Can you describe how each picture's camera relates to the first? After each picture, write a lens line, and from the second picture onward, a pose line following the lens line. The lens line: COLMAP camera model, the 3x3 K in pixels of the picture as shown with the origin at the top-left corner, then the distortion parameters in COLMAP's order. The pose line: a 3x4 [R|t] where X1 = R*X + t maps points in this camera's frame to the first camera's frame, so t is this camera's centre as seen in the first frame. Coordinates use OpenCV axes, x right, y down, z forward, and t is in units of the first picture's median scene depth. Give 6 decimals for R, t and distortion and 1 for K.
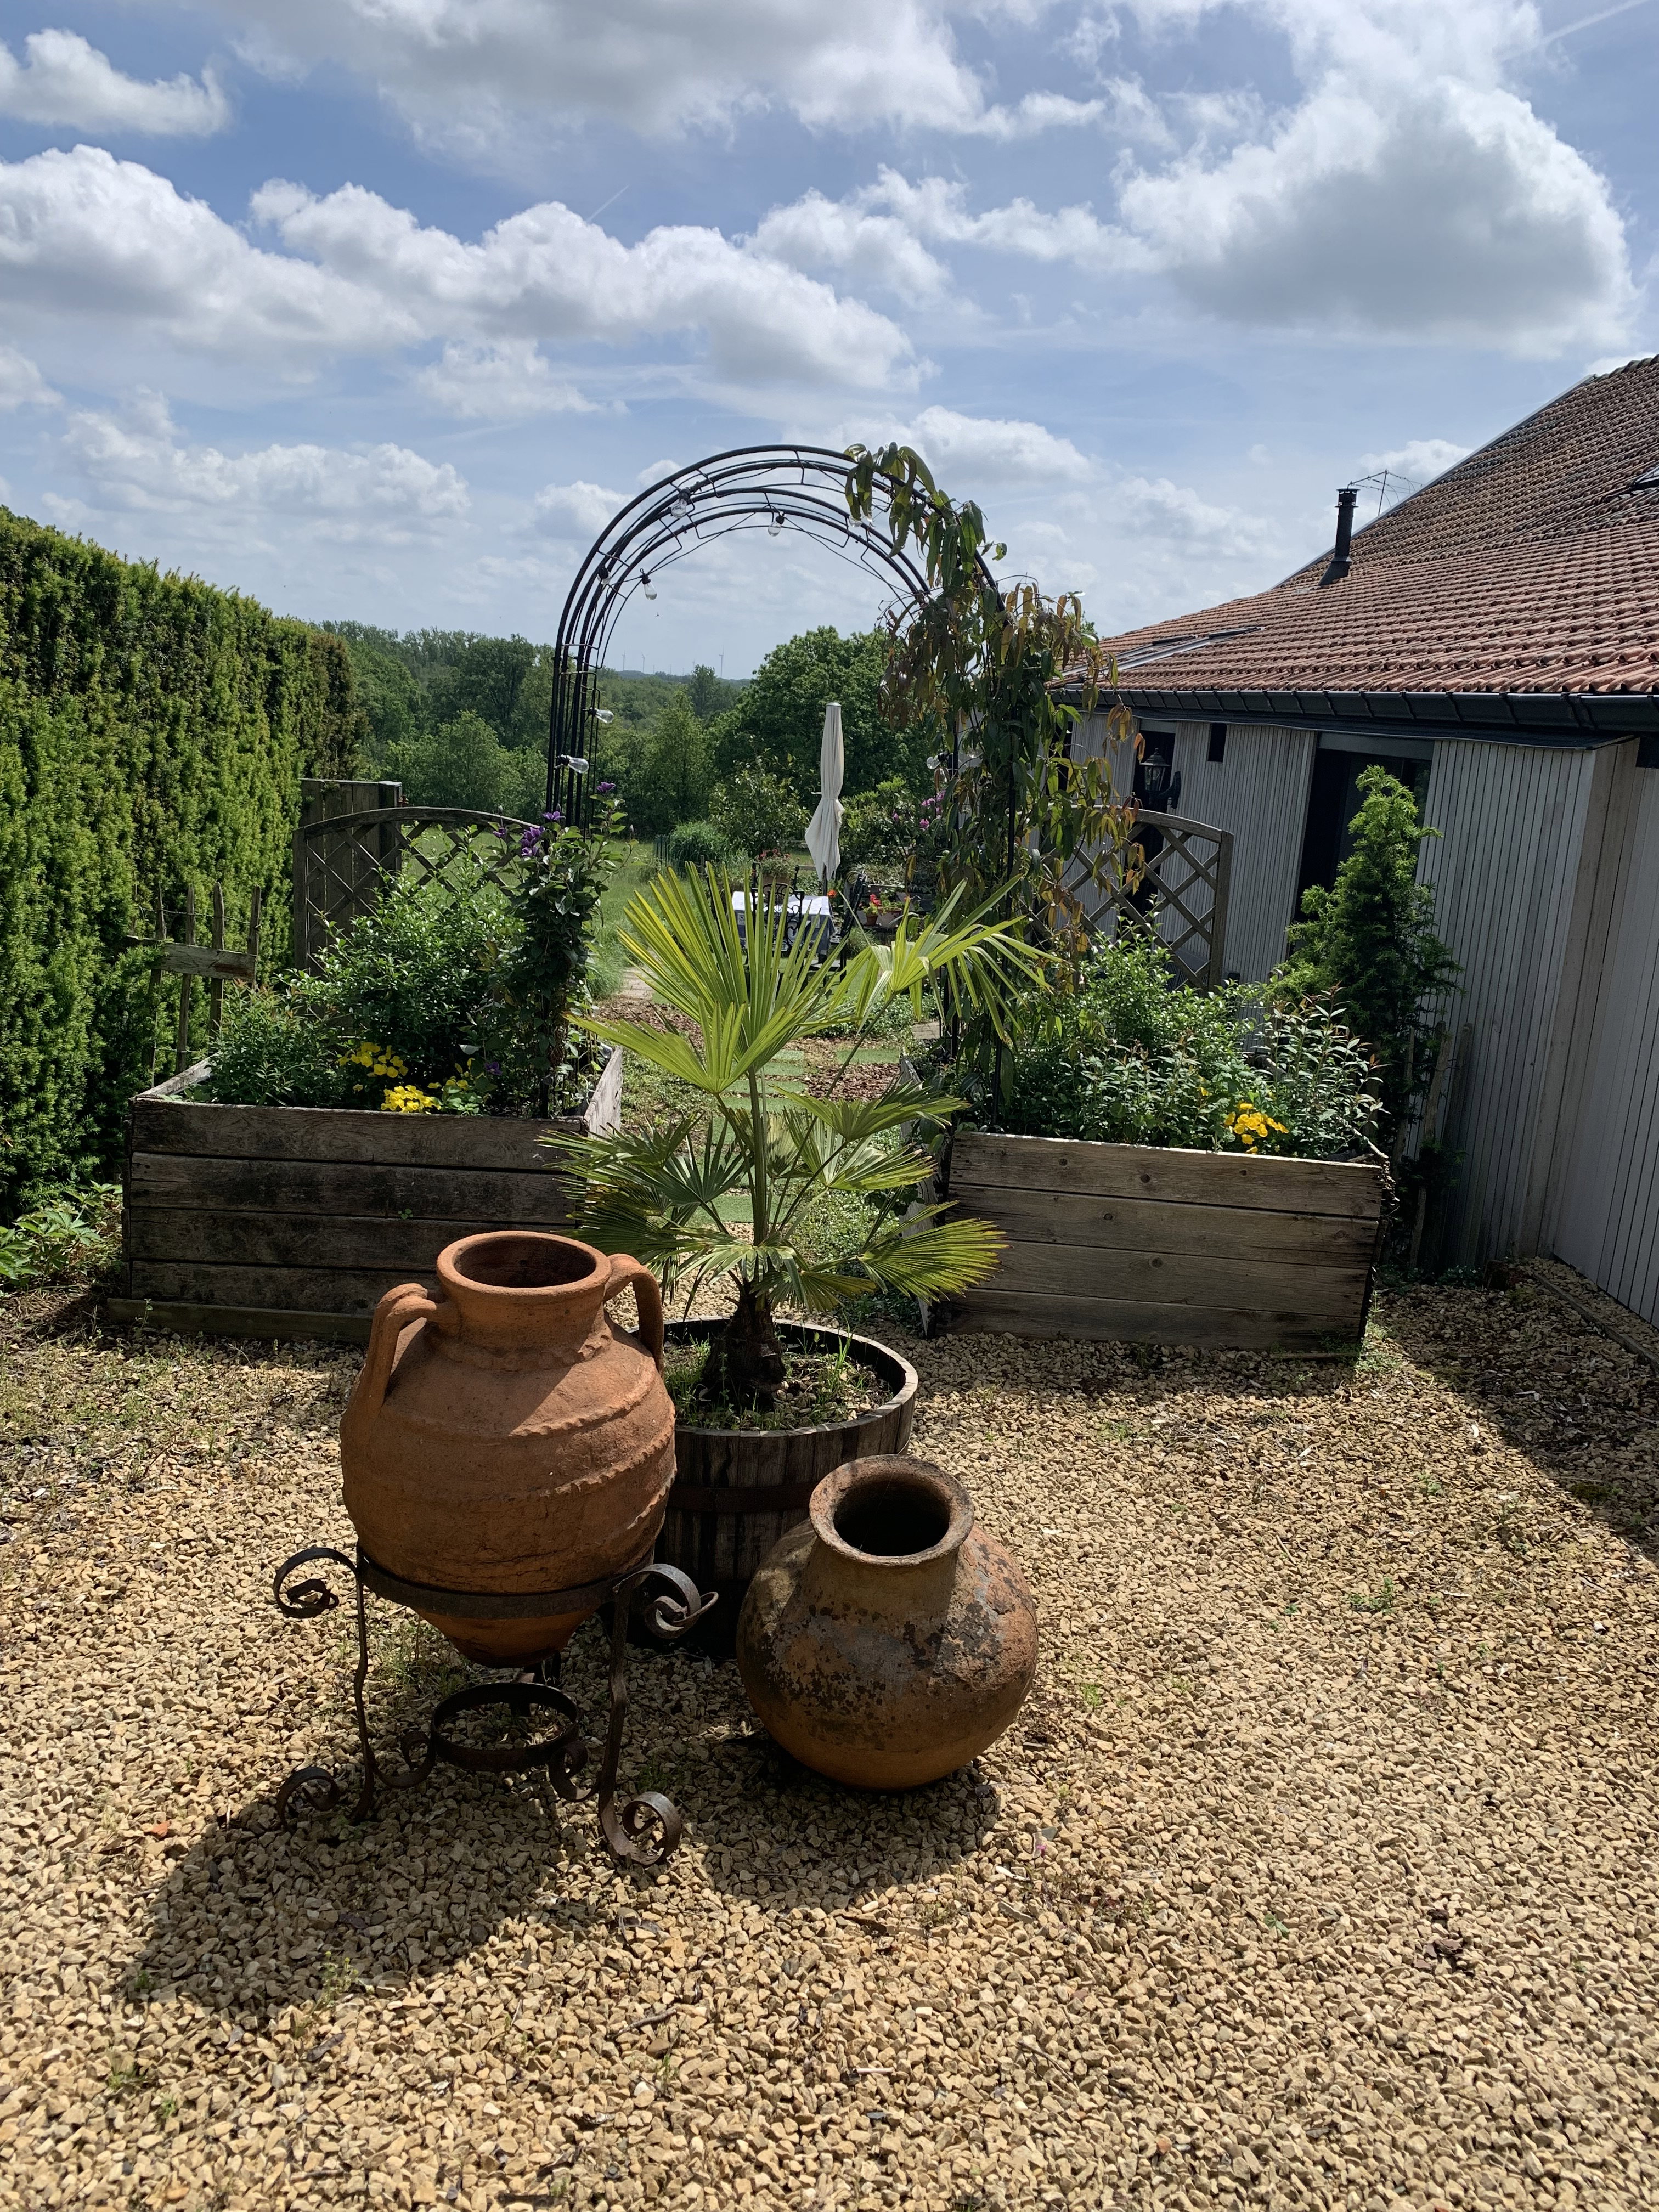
lens RADIAL K [[1667.9, 0, 837.3], [0, 1667.9, 1100.2], [0, 0, 1]] dist [0.049925, -0.102548]
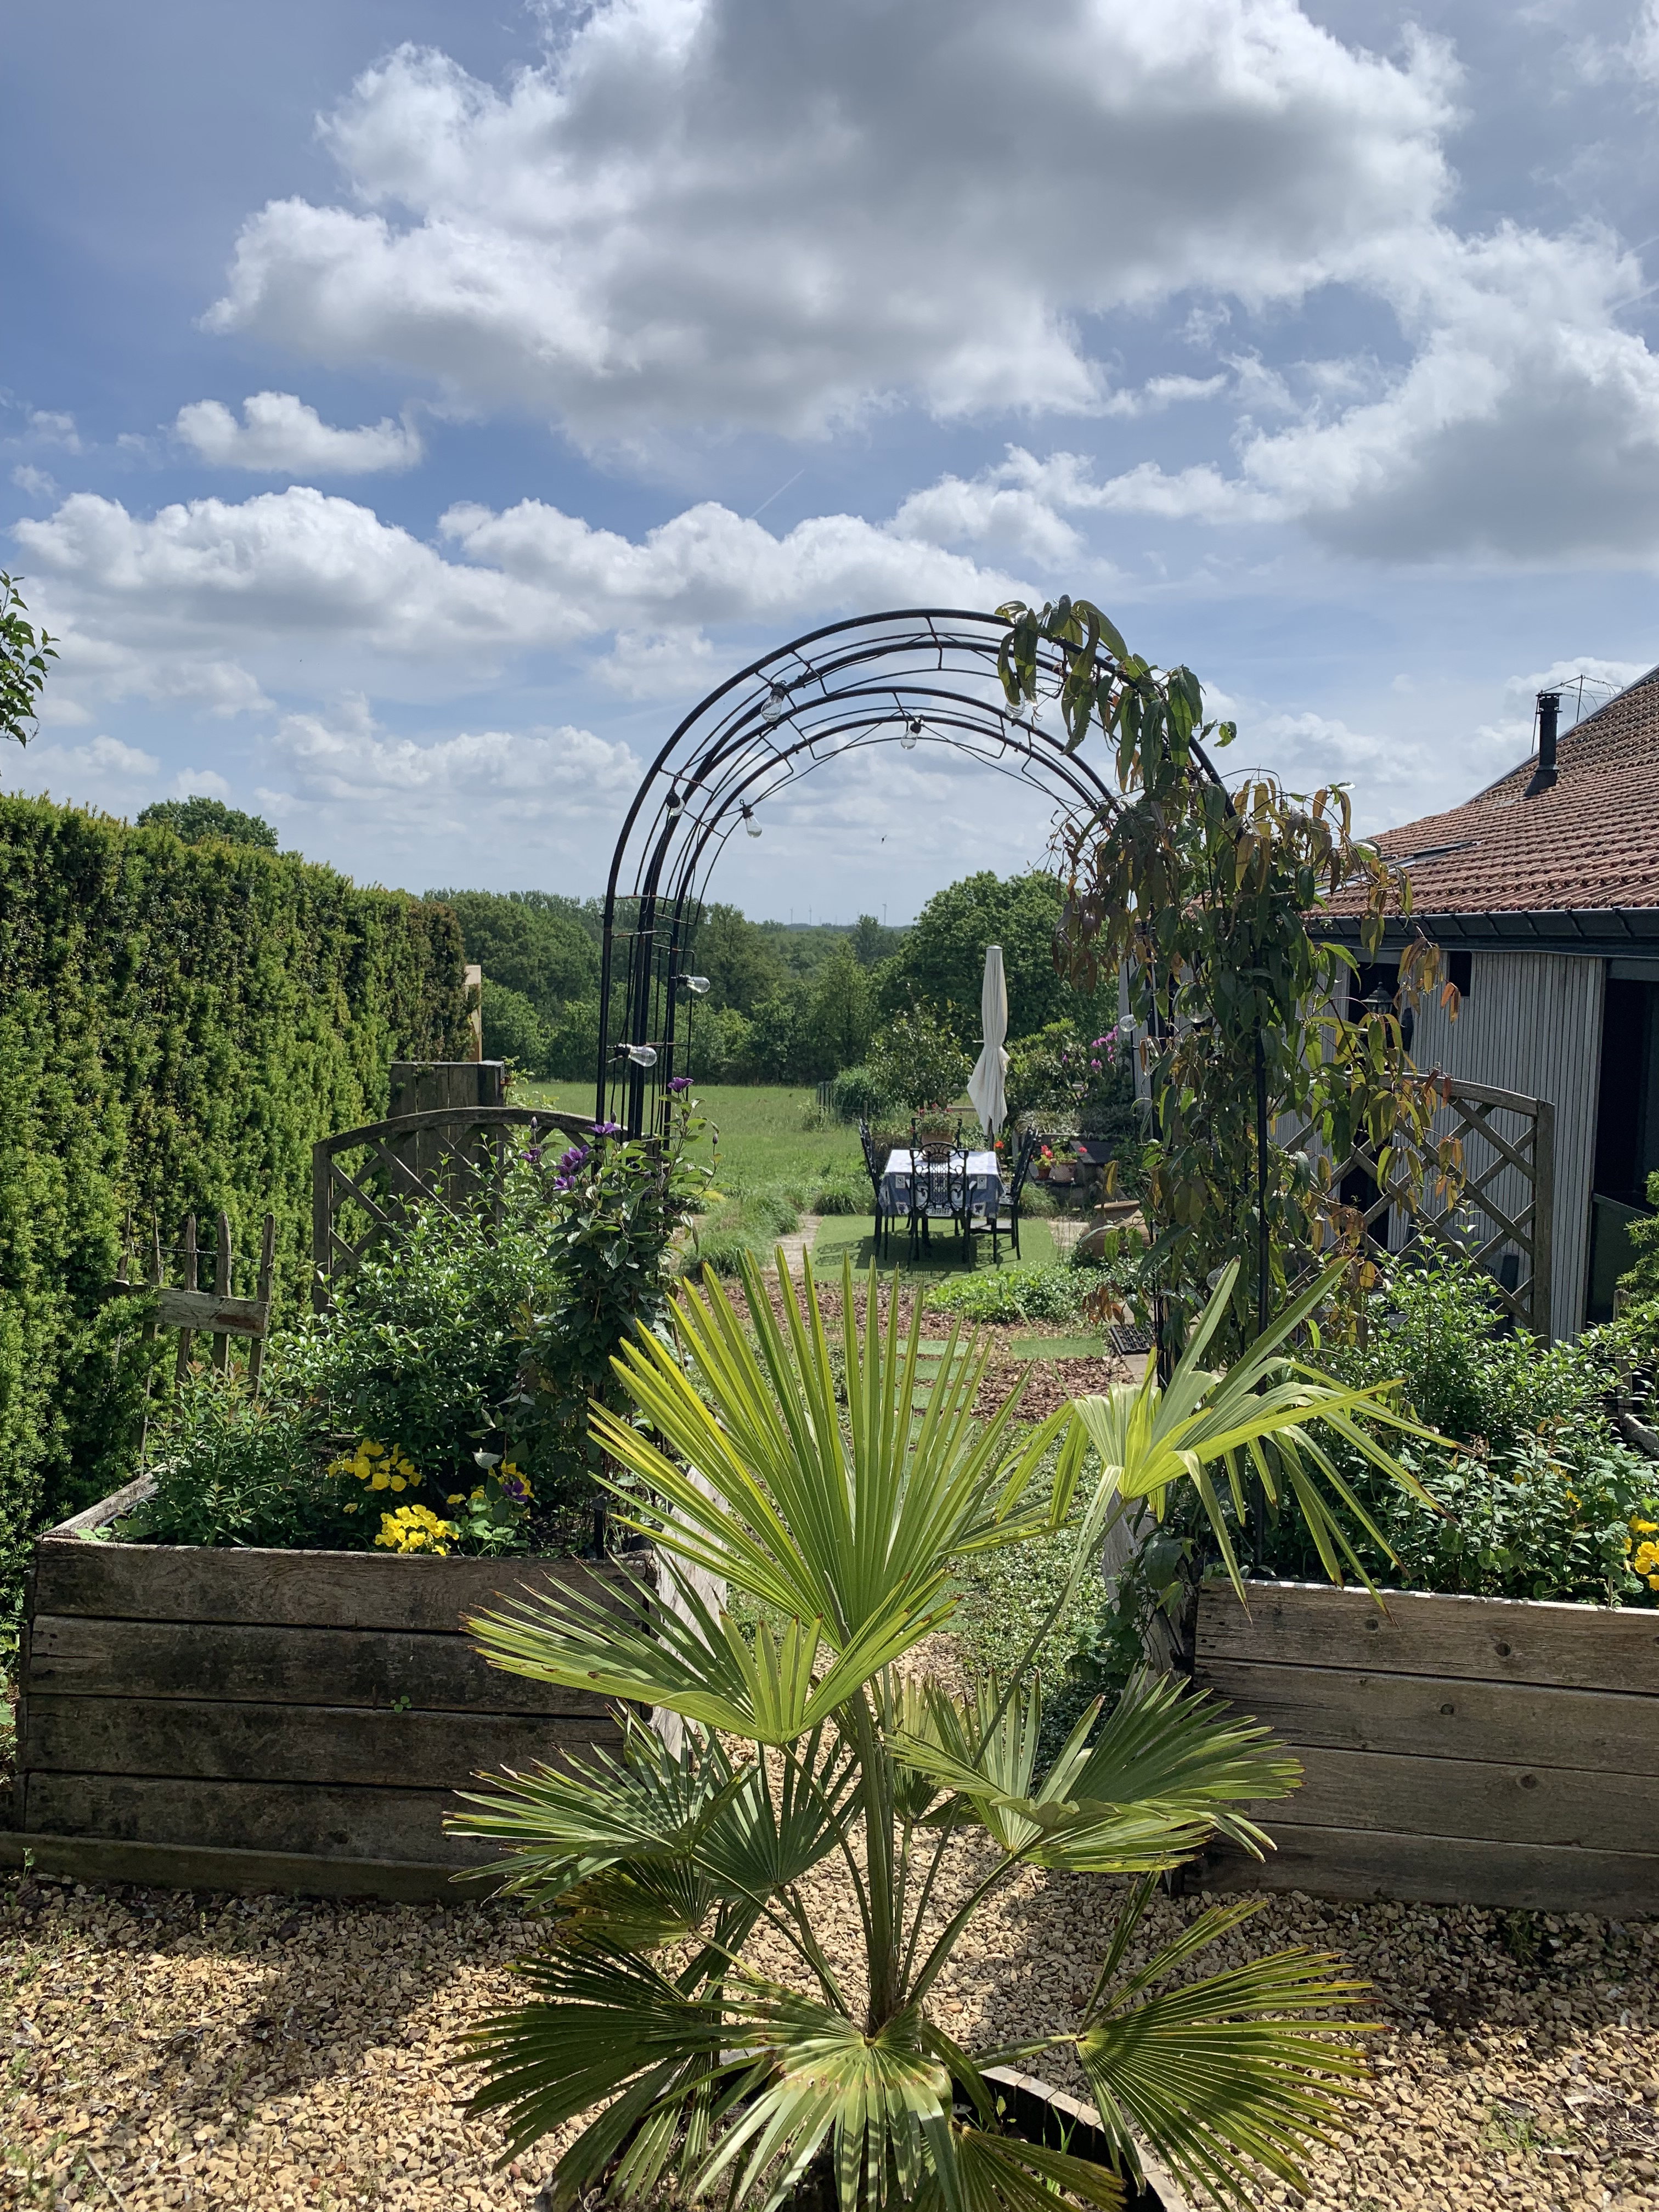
lens RADIAL K [[1667.9, 0, 837.3], [0, 1667.9, 1100.2], [0, 0, 1]] dist [0.049925, -0.102548]
pose [[0.994399, -0.037588, -0.098786, -0.000143], [0.023211, 0.989473, -0.142843, -0.066564], [0.103116, 0.139750, 0.984803, 0.261374]]
